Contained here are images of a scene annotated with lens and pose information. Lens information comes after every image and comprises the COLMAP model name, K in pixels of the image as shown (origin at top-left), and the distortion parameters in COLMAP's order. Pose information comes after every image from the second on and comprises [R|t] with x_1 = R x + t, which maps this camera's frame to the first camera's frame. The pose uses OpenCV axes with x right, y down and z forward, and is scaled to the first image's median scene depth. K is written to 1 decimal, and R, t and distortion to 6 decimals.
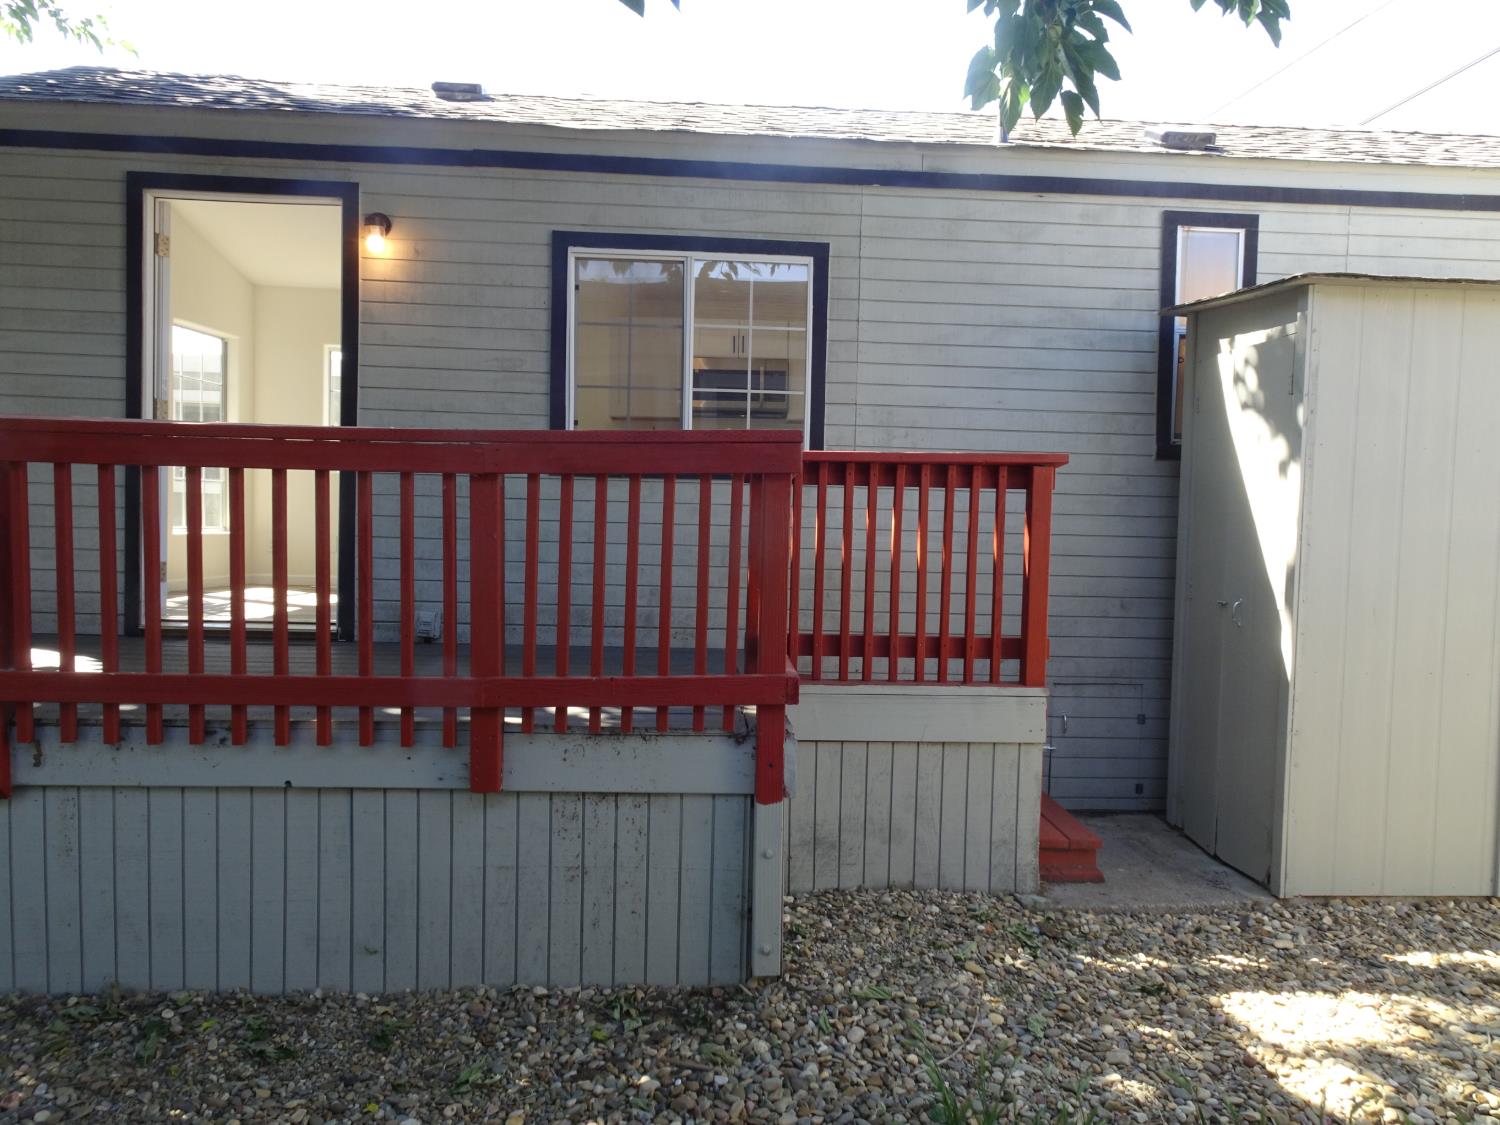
lens RADIAL K [[1067.8, 0, 750.0], [0, 1067.8, 562.5], [0, 0, 1]] dist [0.003935, 0.005227]
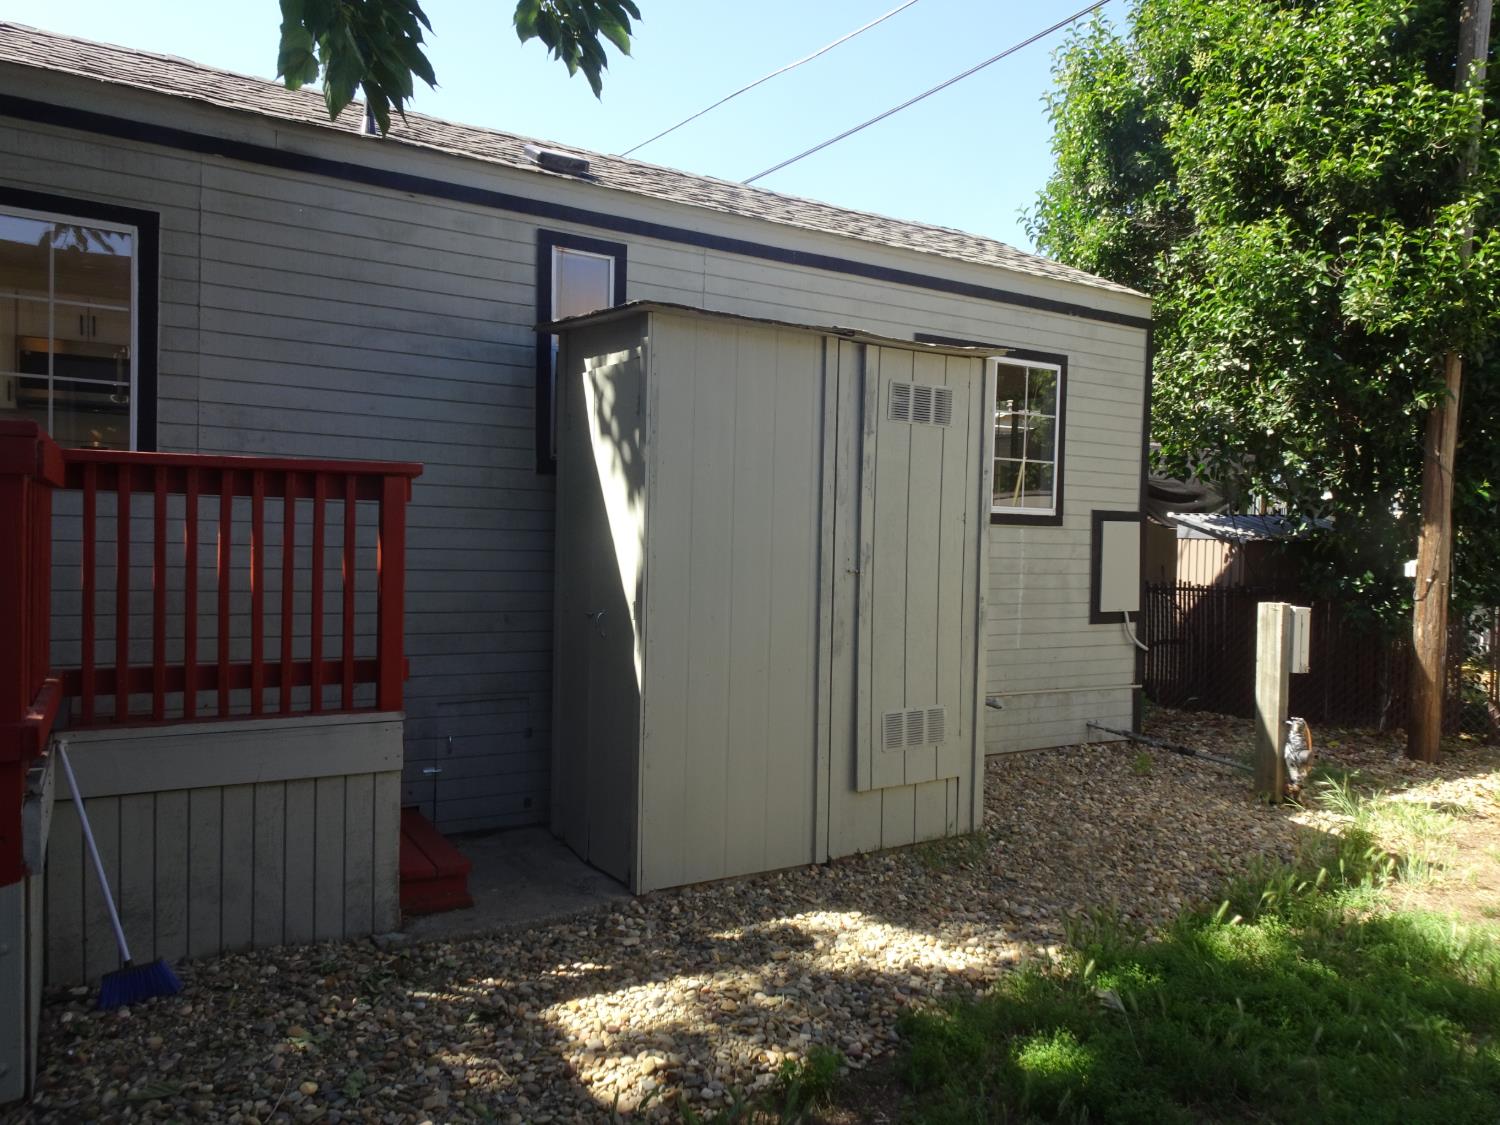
lens RADIAL K [[1067.8, 0, 750.0], [0, 1067.8, 562.5], [0, 0, 1]] dist [0.003935, 0.005227]
pose [[0.885907, -0.011229, 0.463726, 0.112601], [0.017845, 0.999792, -0.009883, 0.001025], [-0.463519, 0.017031, 0.885923, 0.019009]]
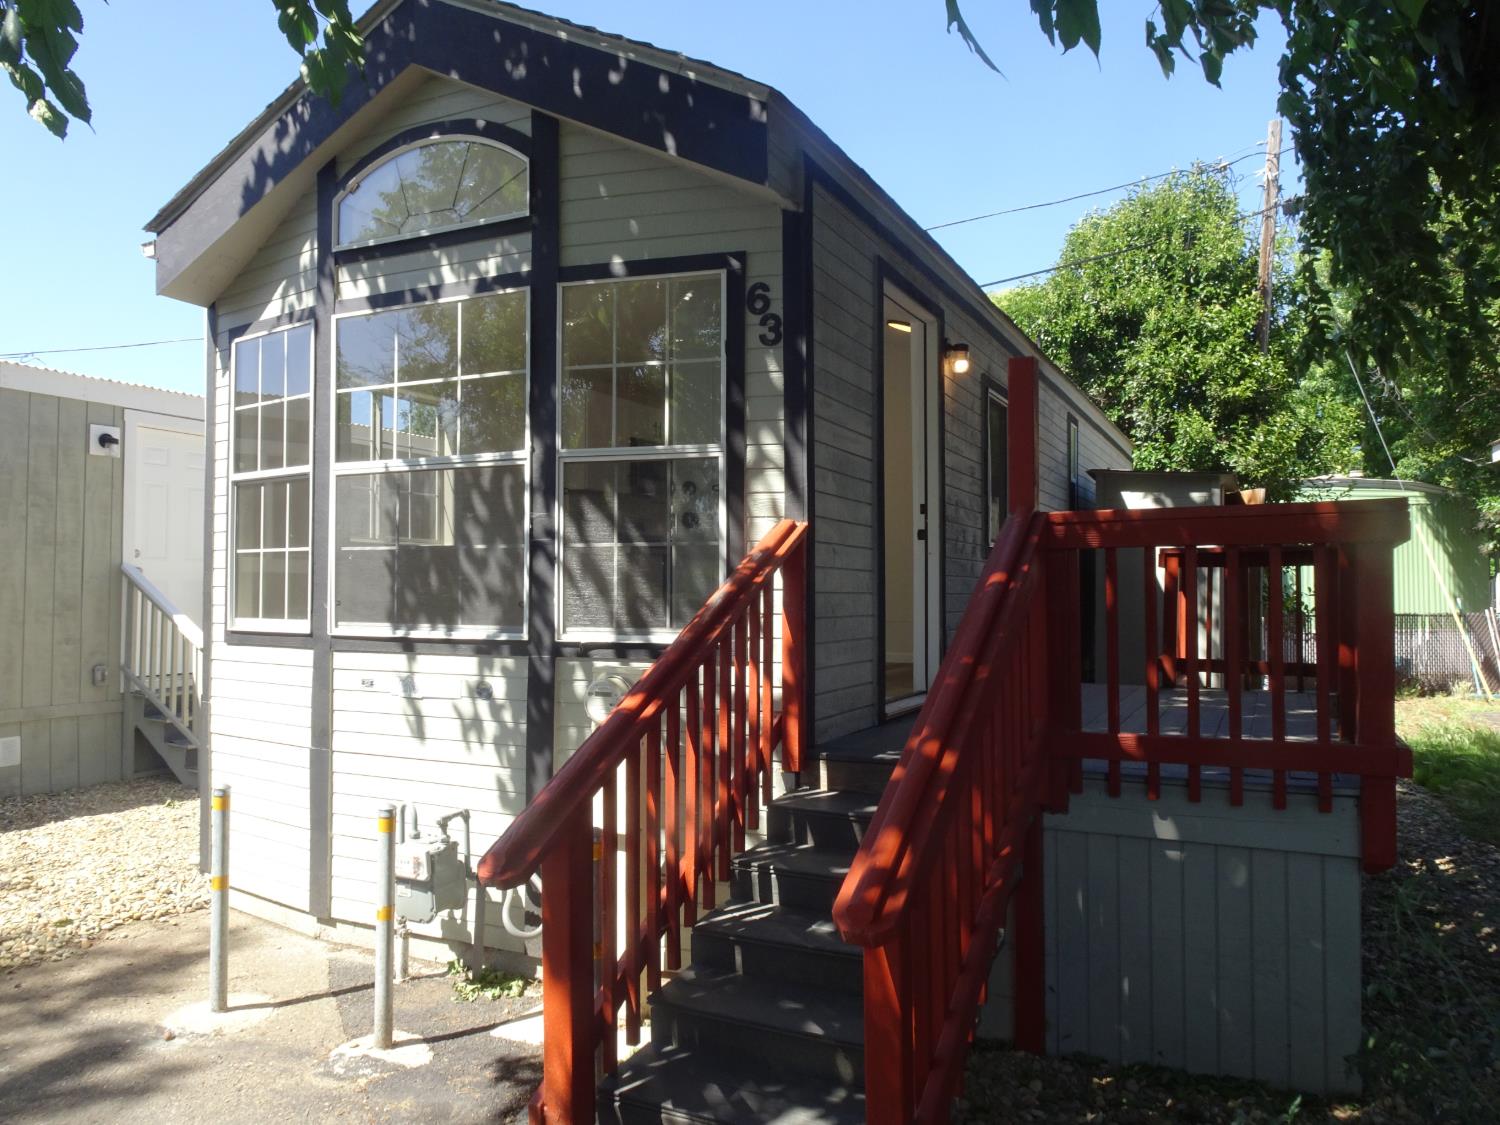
lens RADIAL K [[1067.8, 0, 750.0], [0, 1067.8, 562.5], [0, 0, 1]] dist [0.003935, 0.005227]
pose [[0.497184, 0.002647, 0.867641, -1.752174], [0.055509, 0.997850, -0.034853, -0.055847], [-0.865867, 0.065491, 0.495968, 0.727987]]
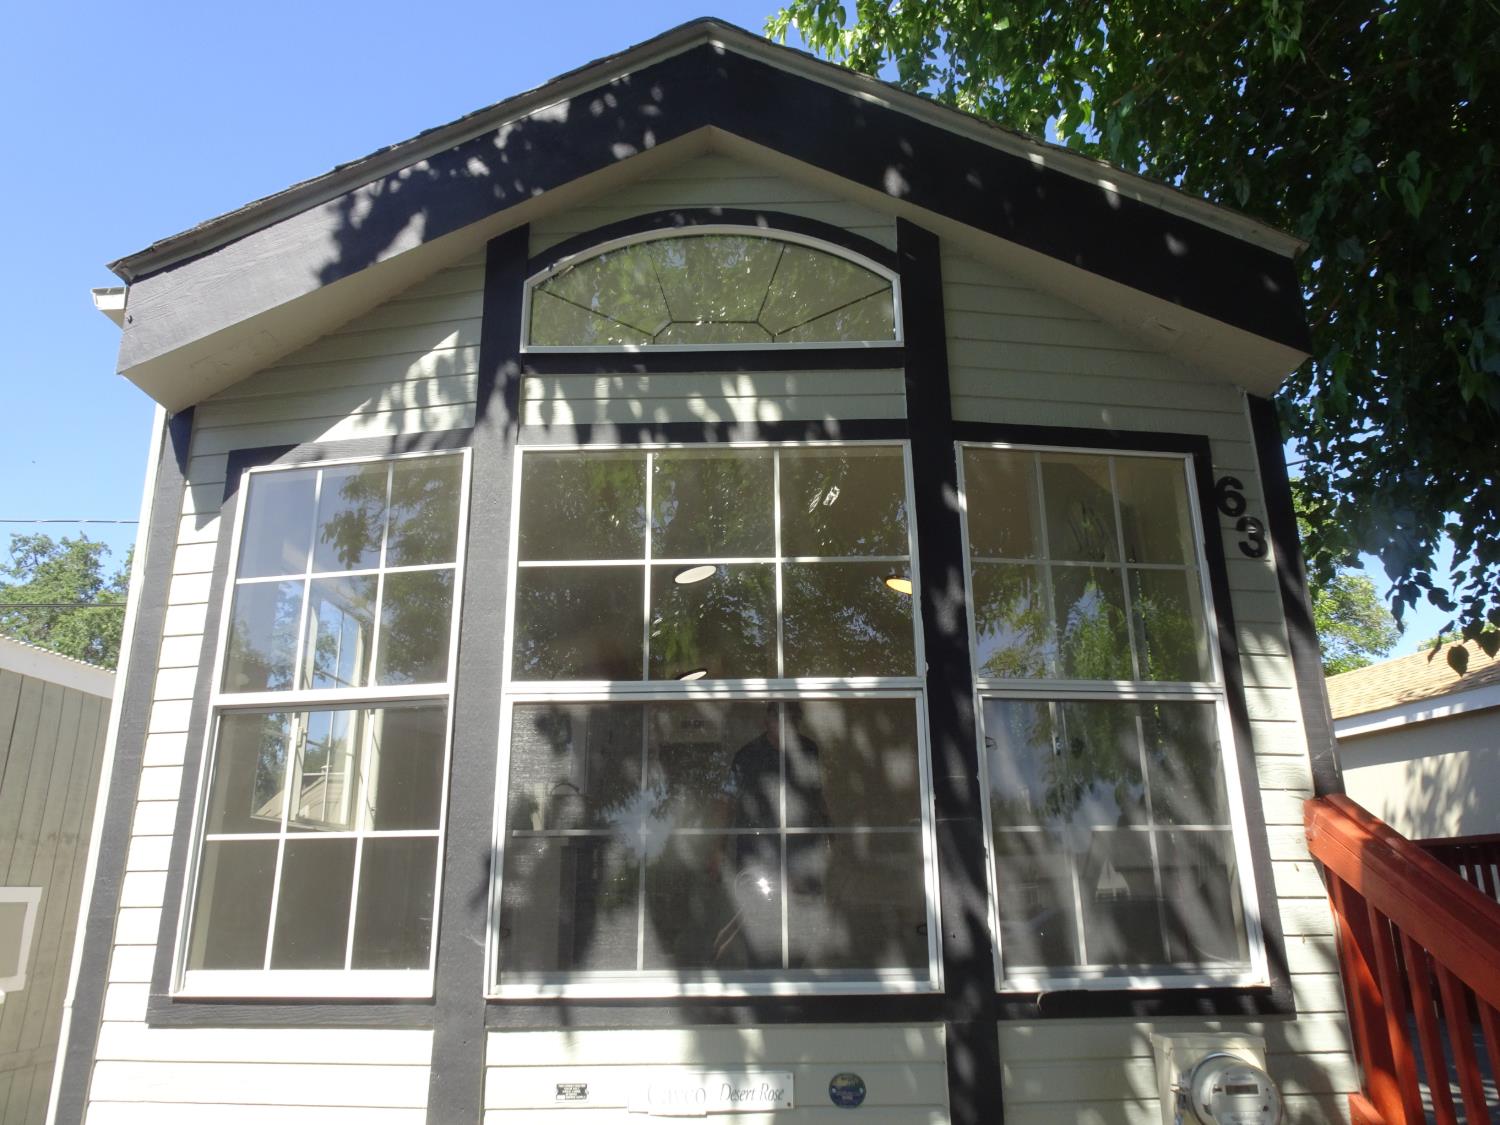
lens RADIAL K [[1067.8, 0, 750.0], [0, 1067.8, 562.5], [0, 0, 1]] dist [0.003935, 0.005227]
pose [[0.079553, 0.273809, 0.958488, -1.626725], [0.067717, 0.957830, -0.279241, -0.101963], [-0.994528, 0.087120, 0.057657, 1.491722]]
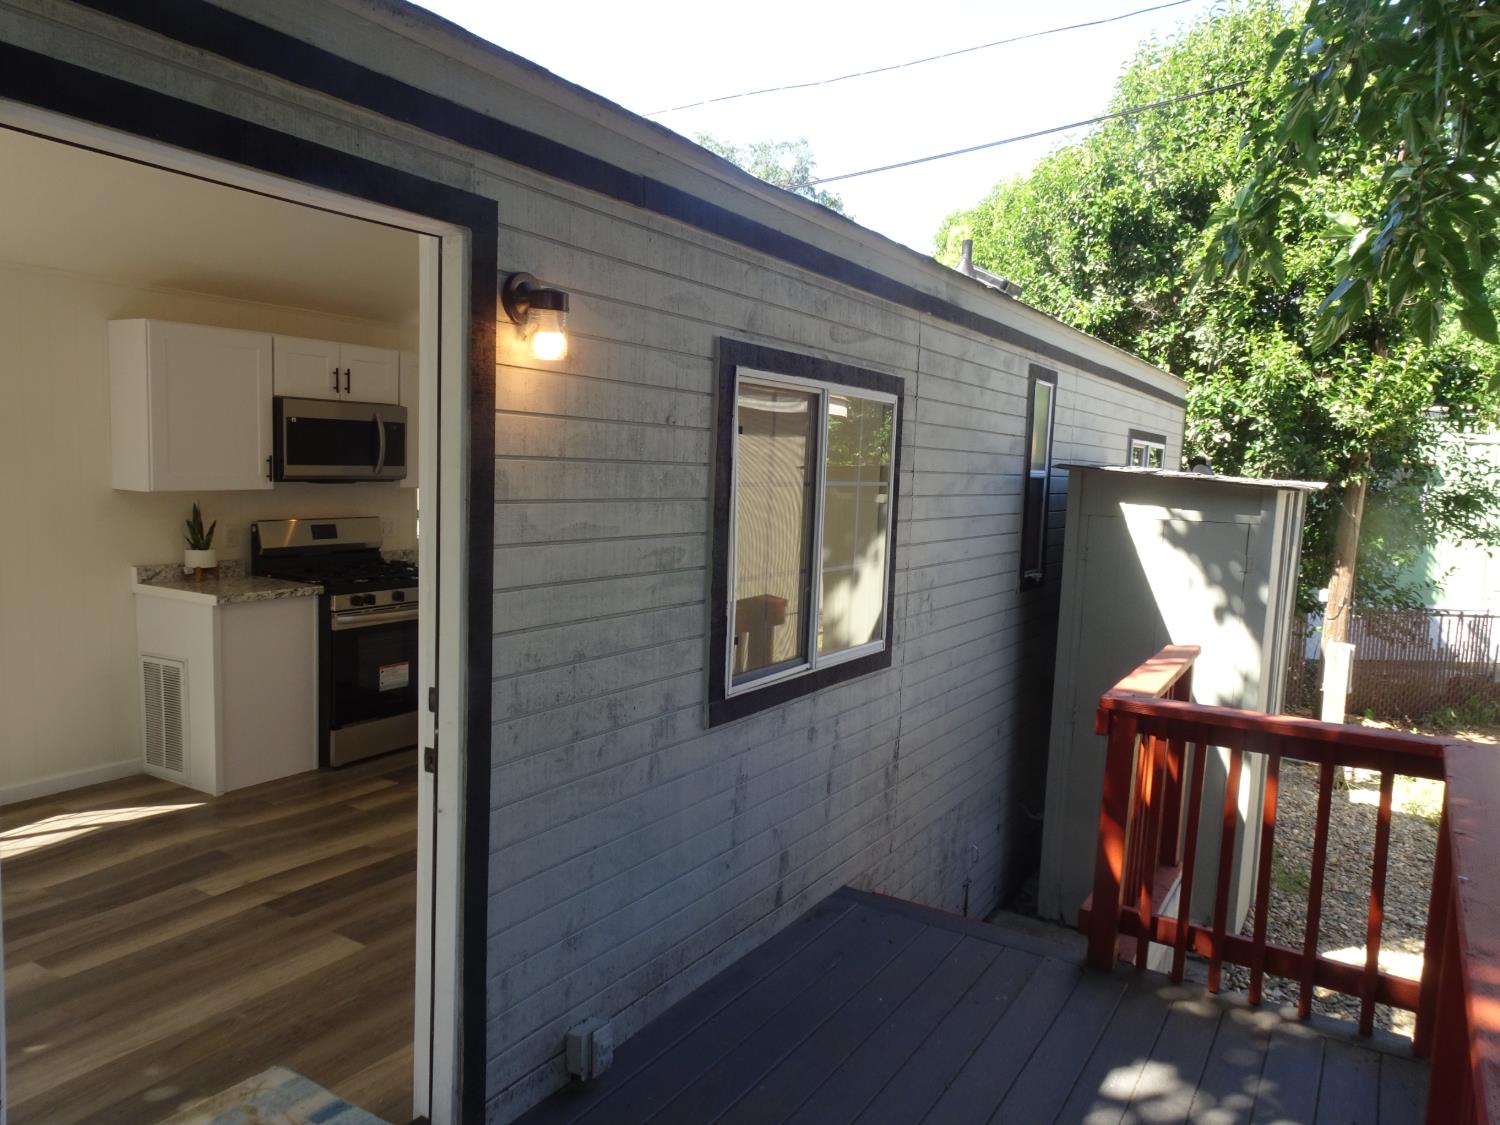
lens RADIAL K [[1067.8, 0, 750.0], [0, 1067.8, 562.5], [0, 0, 1]] dist [0.003935, 0.005227]
pose [[0.572664, -0.079846, 0.815892, -0.811848], [0.015535, 0.996124, 0.086580, -0.279934], [-0.819643, -0.036906, 0.571685, 0.753645]]
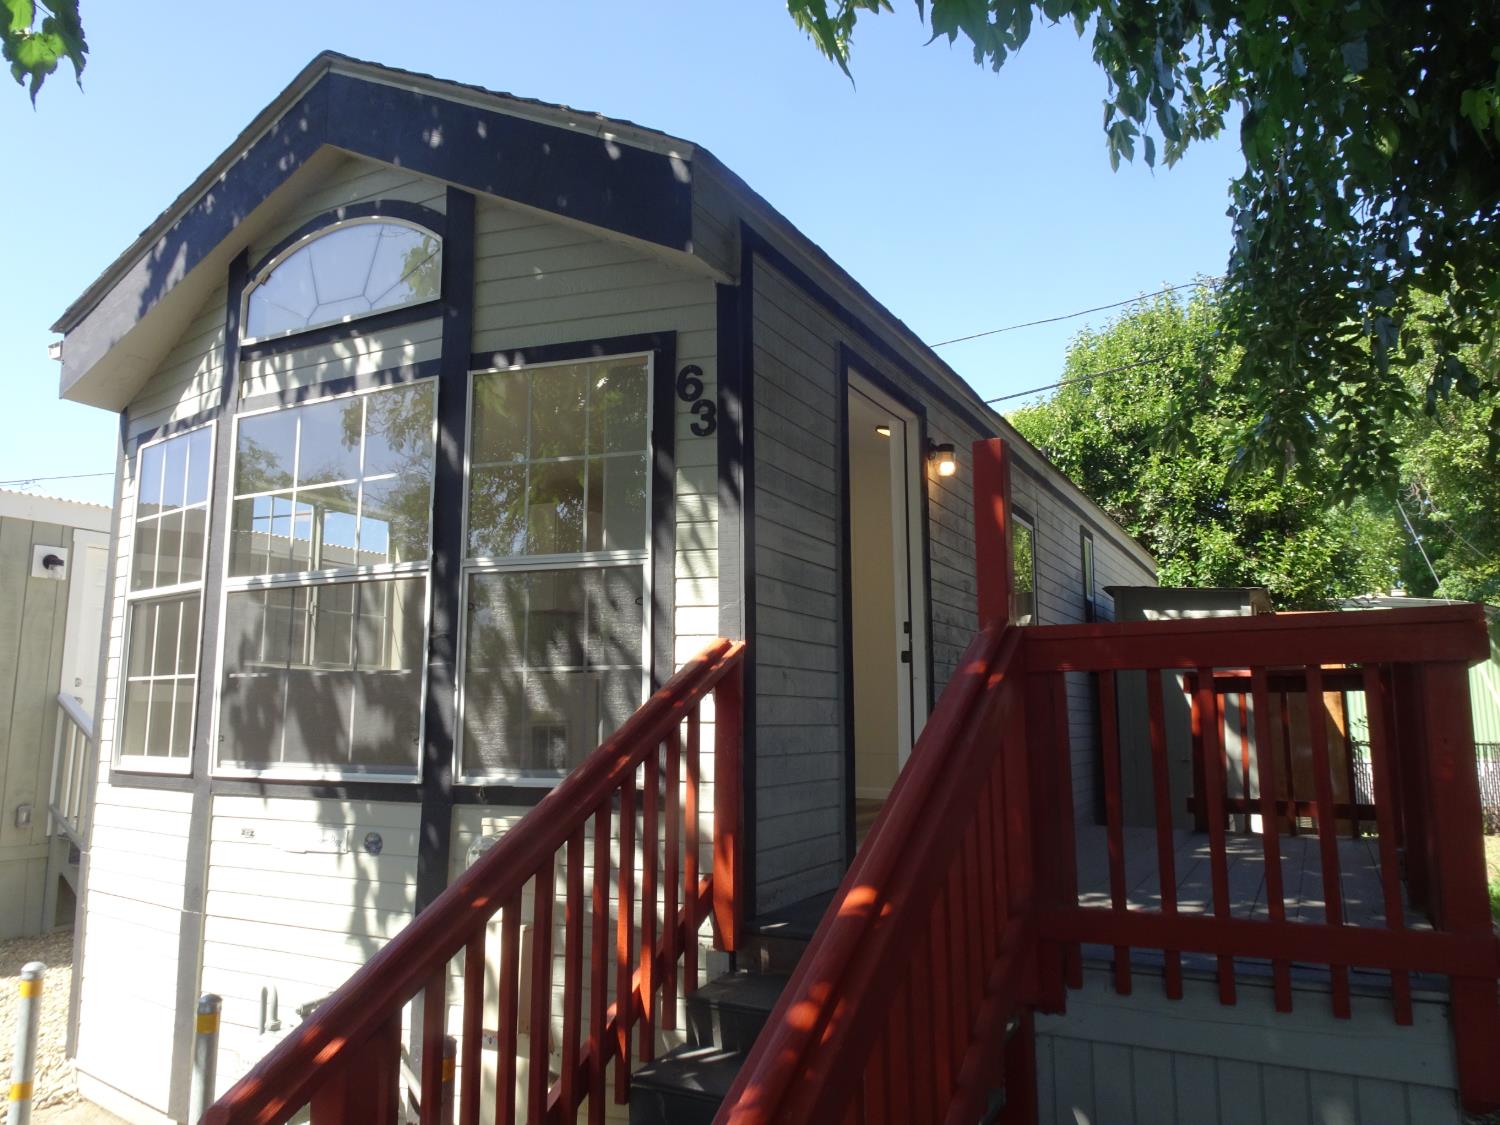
lens RADIAL K [[1067.8, 0, 750.0], [0, 1067.8, 562.5], [0, 0, 1]] dist [0.003935, 0.005227]
pose [[0.521697, 0.100621, 0.847177, -1.578025], [0.058563, 0.986454, -0.153227, -0.057396], [-0.851119, 0.129551, 0.508737, 0.737181]]
